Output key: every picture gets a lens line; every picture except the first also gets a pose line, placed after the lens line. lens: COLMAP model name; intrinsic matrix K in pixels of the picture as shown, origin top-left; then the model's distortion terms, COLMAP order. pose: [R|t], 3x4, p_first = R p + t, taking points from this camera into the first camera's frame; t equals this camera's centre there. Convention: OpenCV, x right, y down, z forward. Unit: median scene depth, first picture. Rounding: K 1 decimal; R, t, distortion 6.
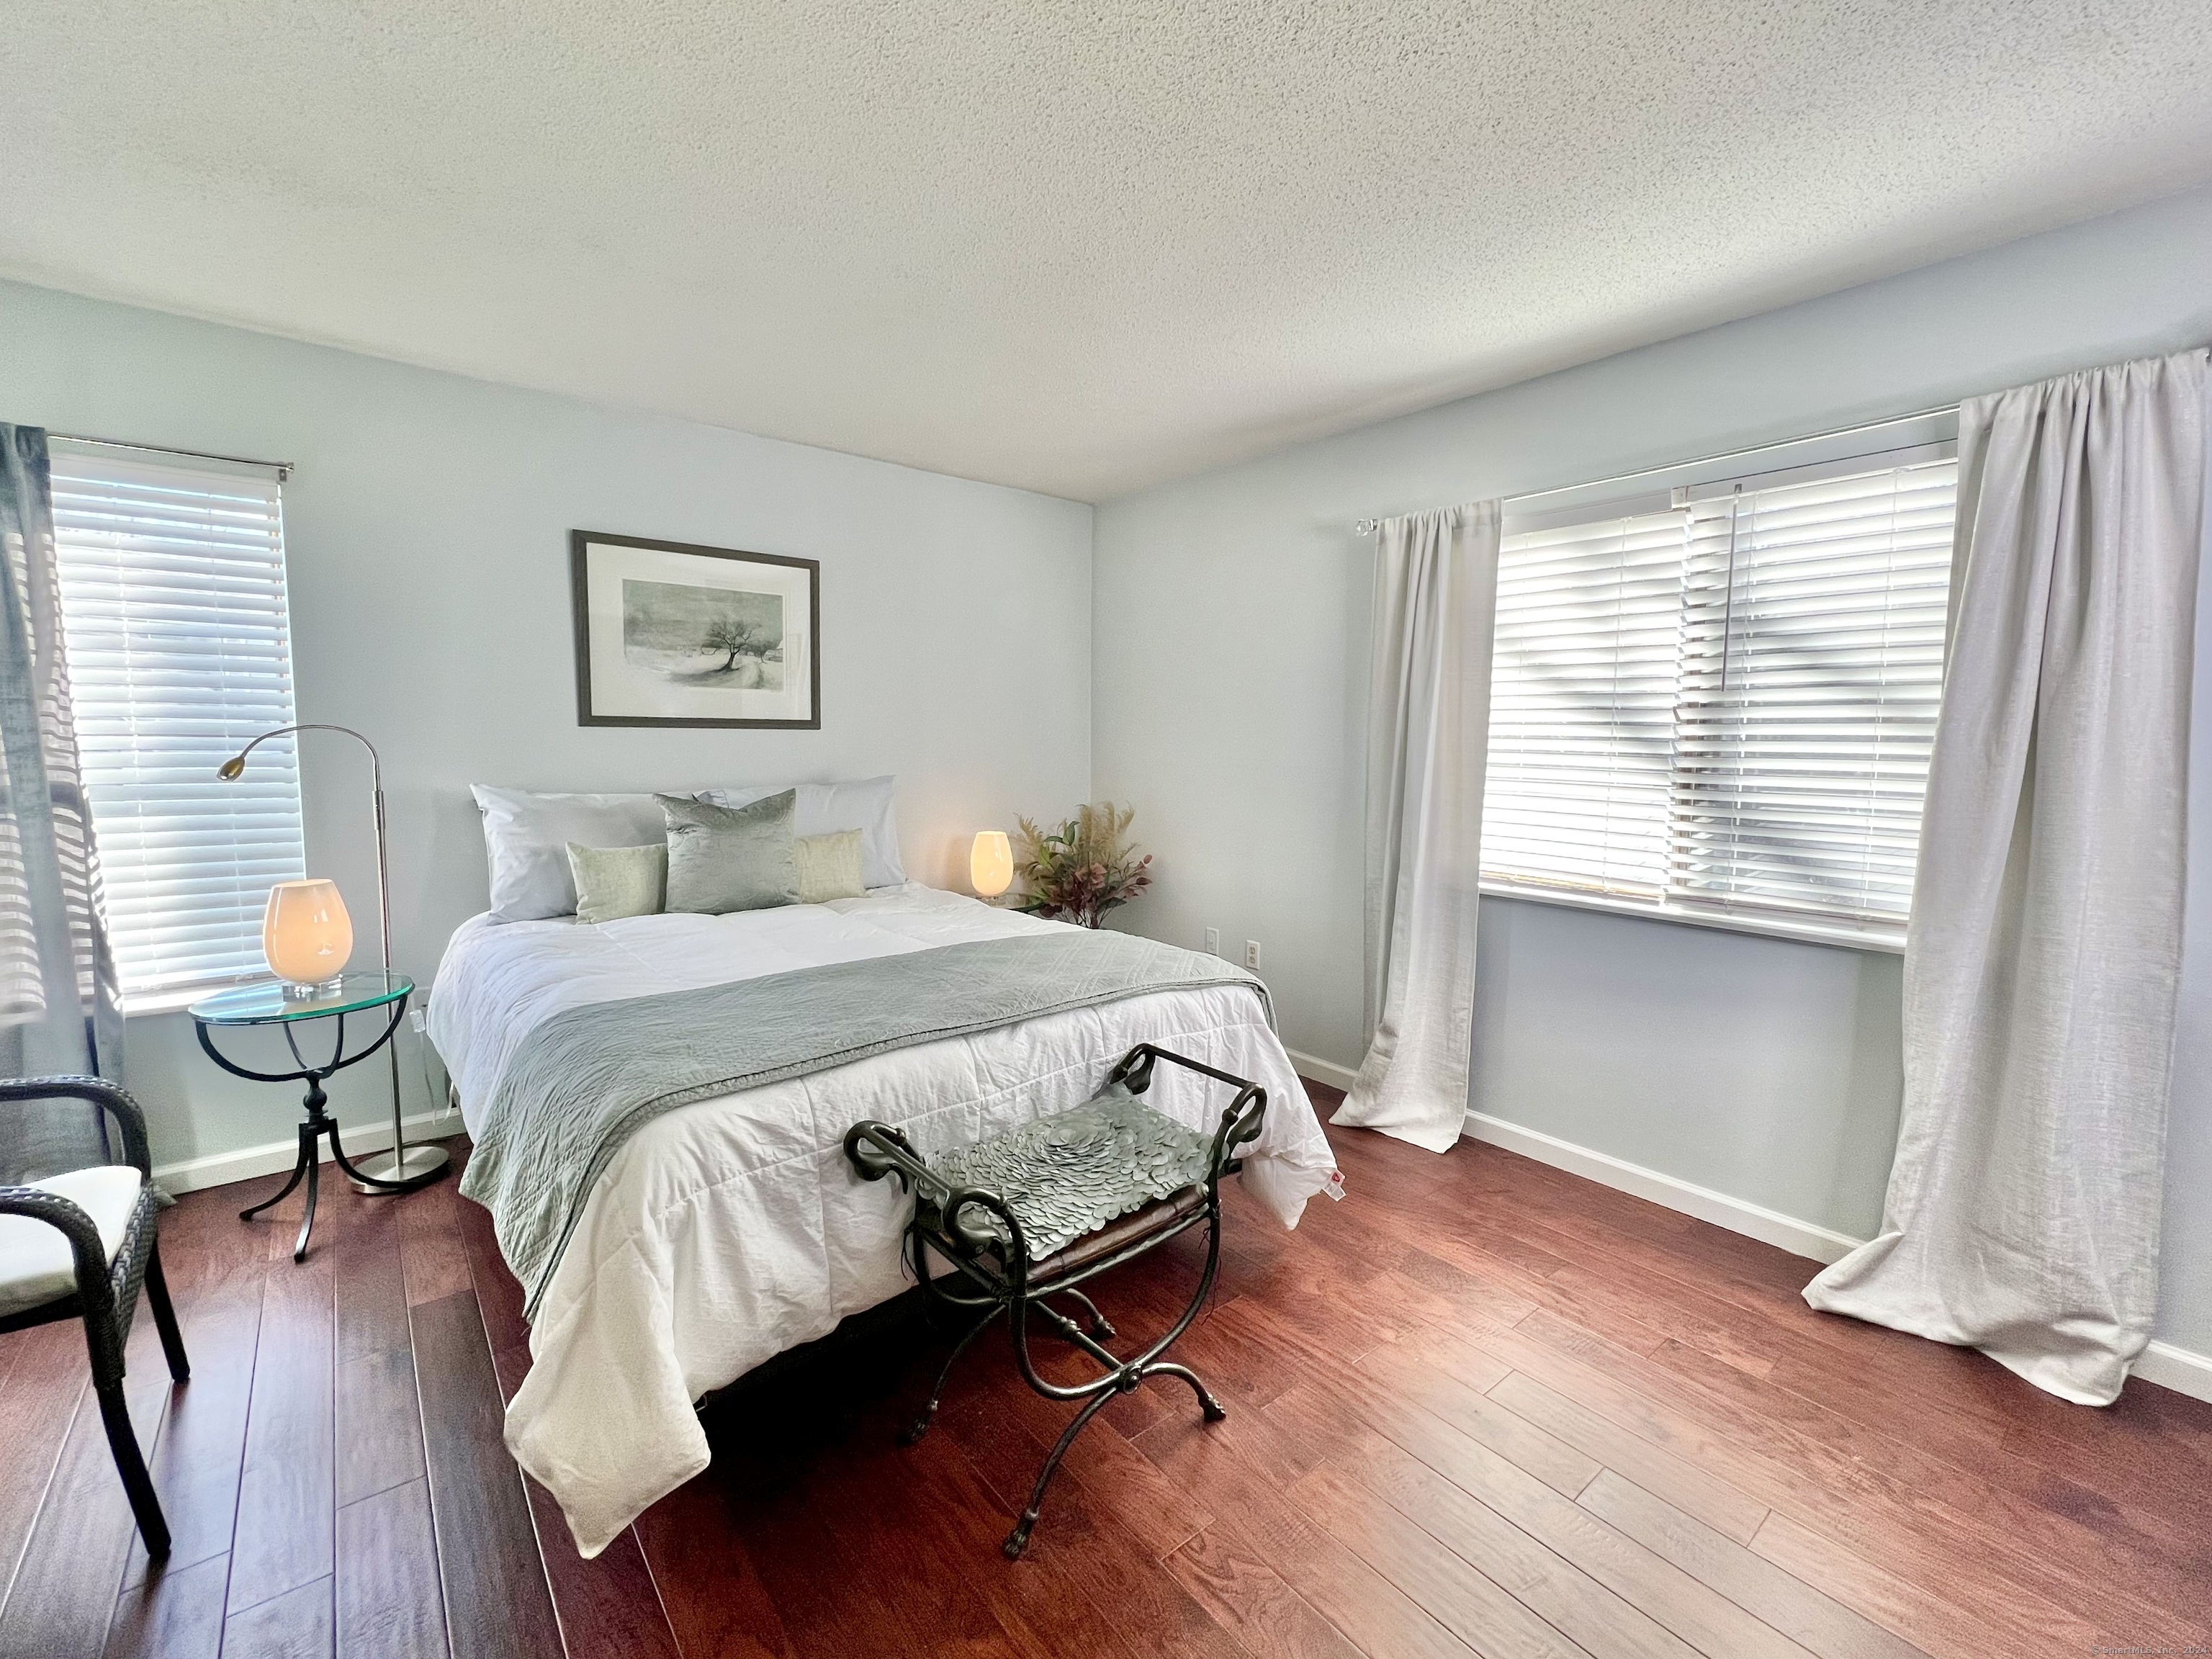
lens RADIAL K [[896.2, 0, 1120.8], [0, 896.2, 817.7], [0, 0, 1]] dist [-0.000977, -0.000140]
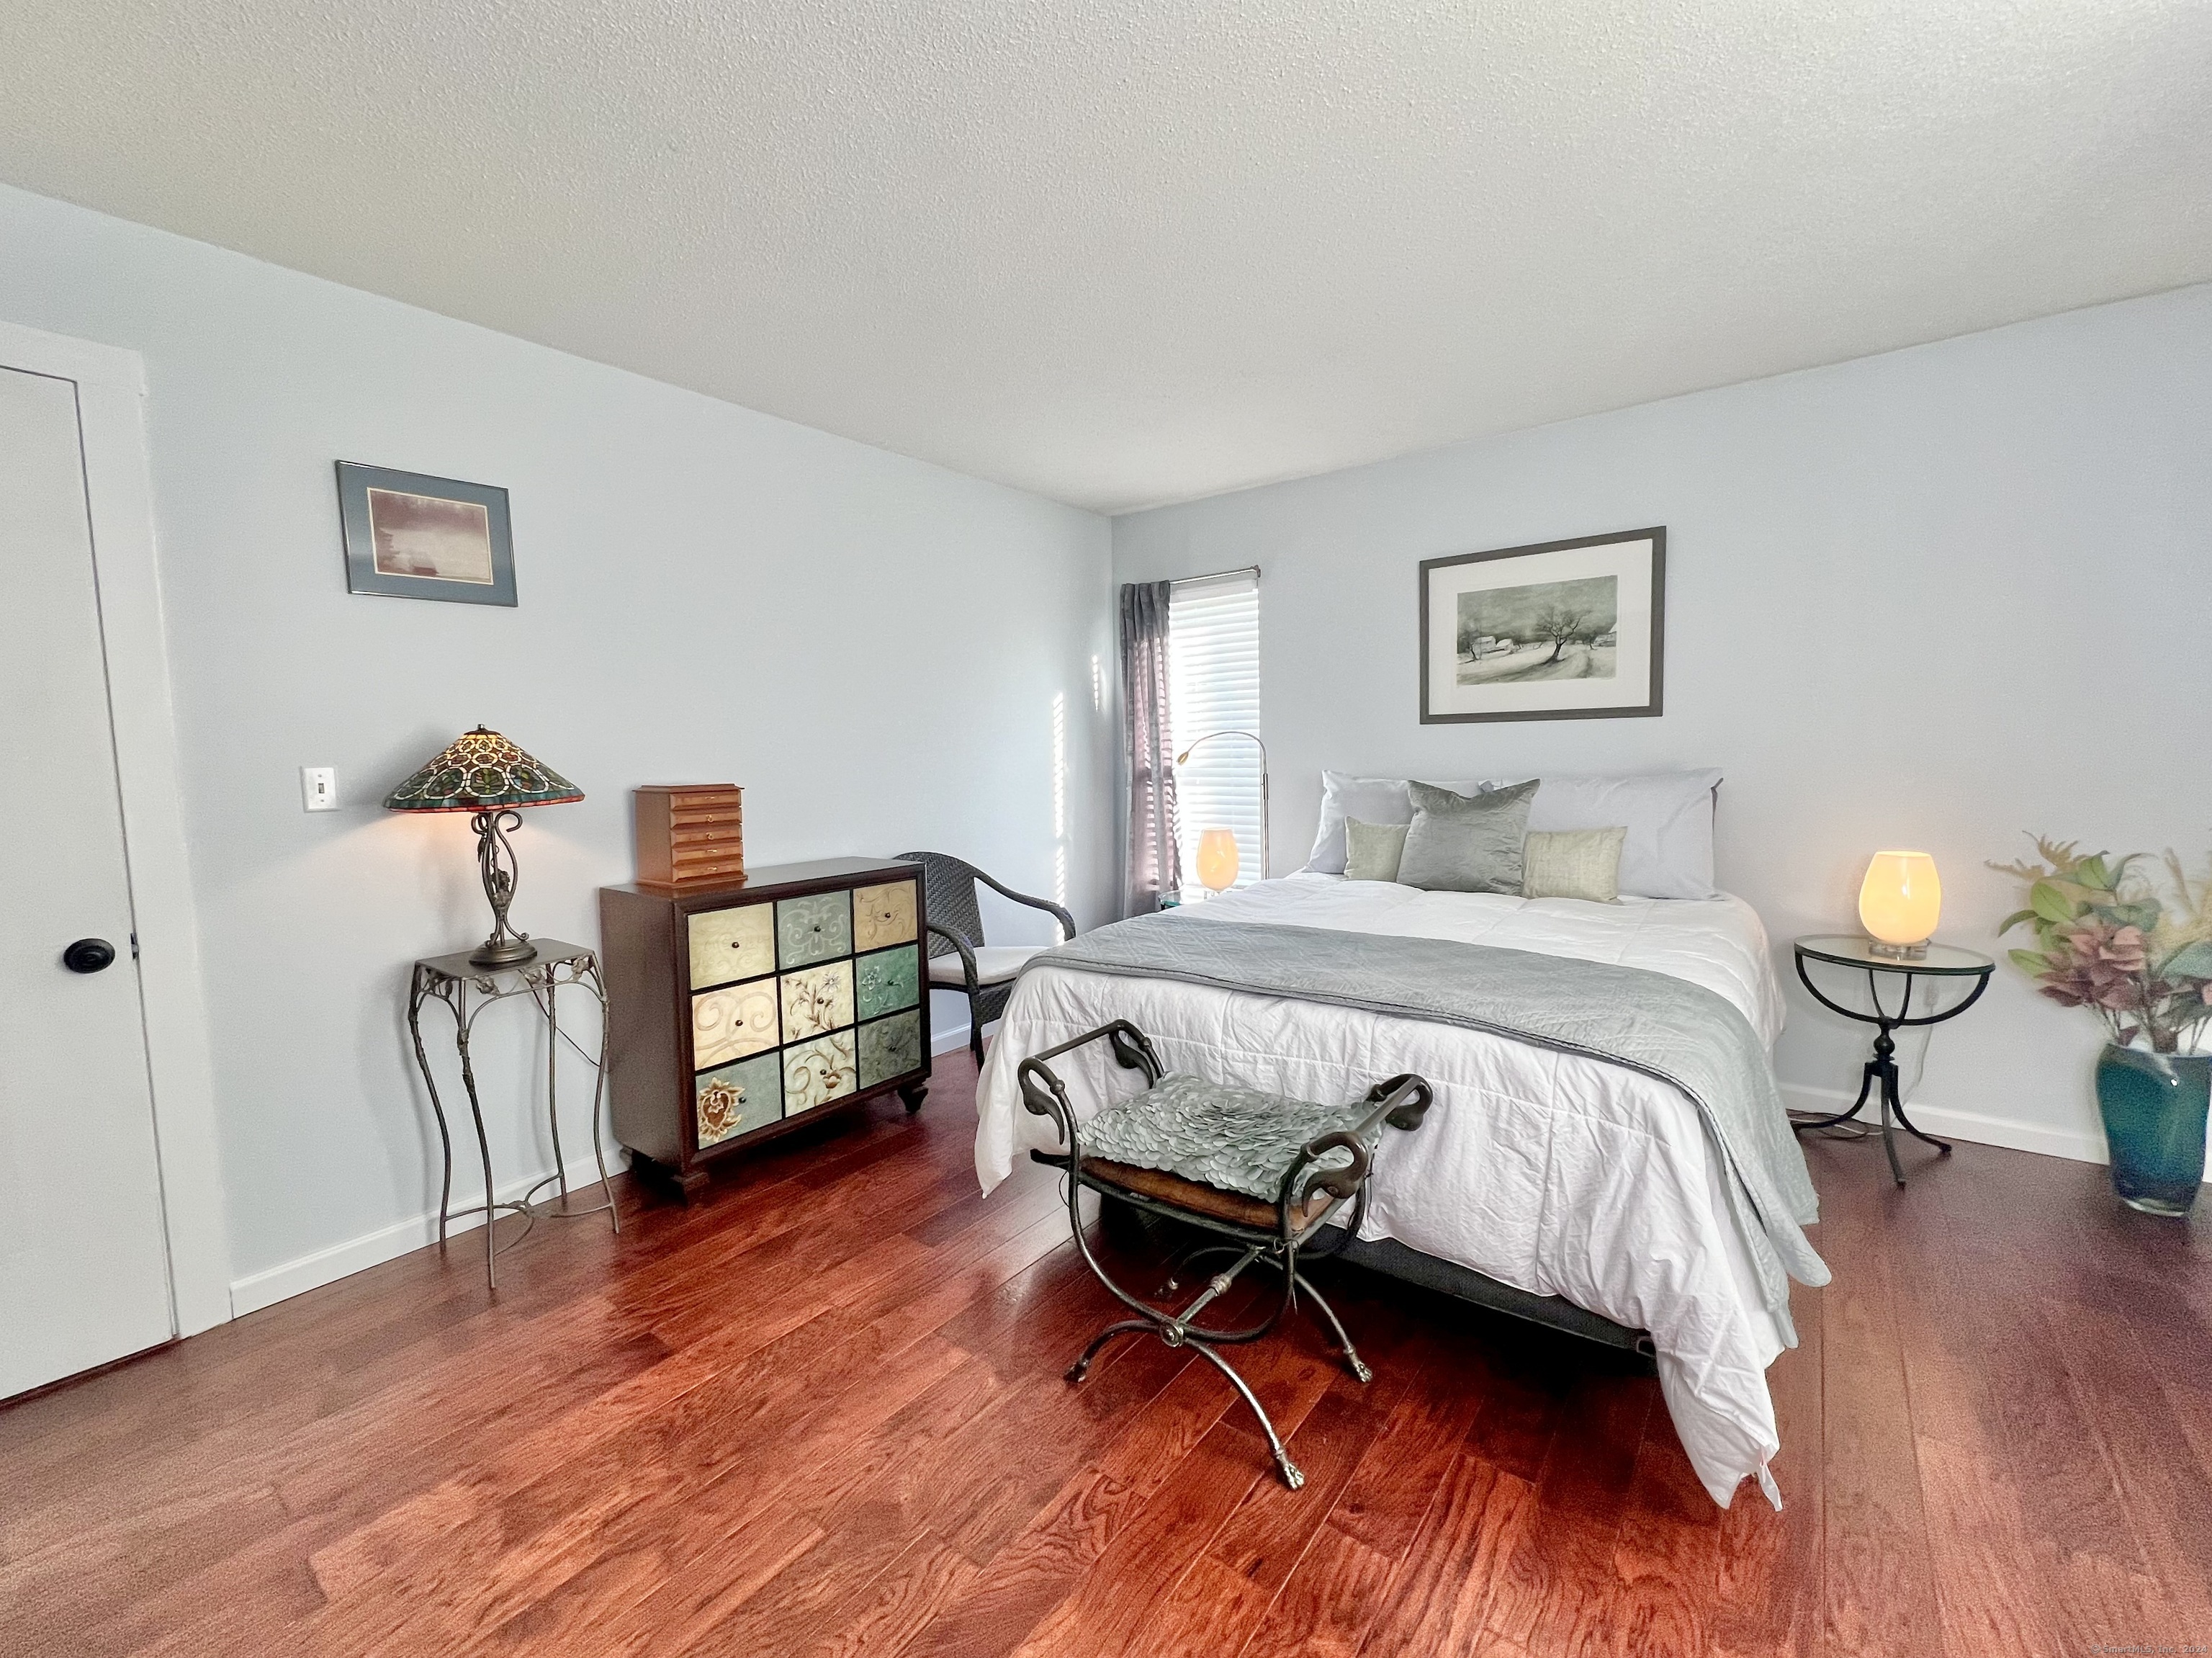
lens RADIAL K [[896.3, 0, 1120.8], [0, 896.3, 817.2], [0, 0, 1]] dist [-0.000977, -0.000140]
pose [[0.266184, 0.058192, -0.962164, 0.559714], [-0.059679, 0.997256, 0.043804, -0.008405], [0.962073, 0.045761, 0.268927, 0.368395]]
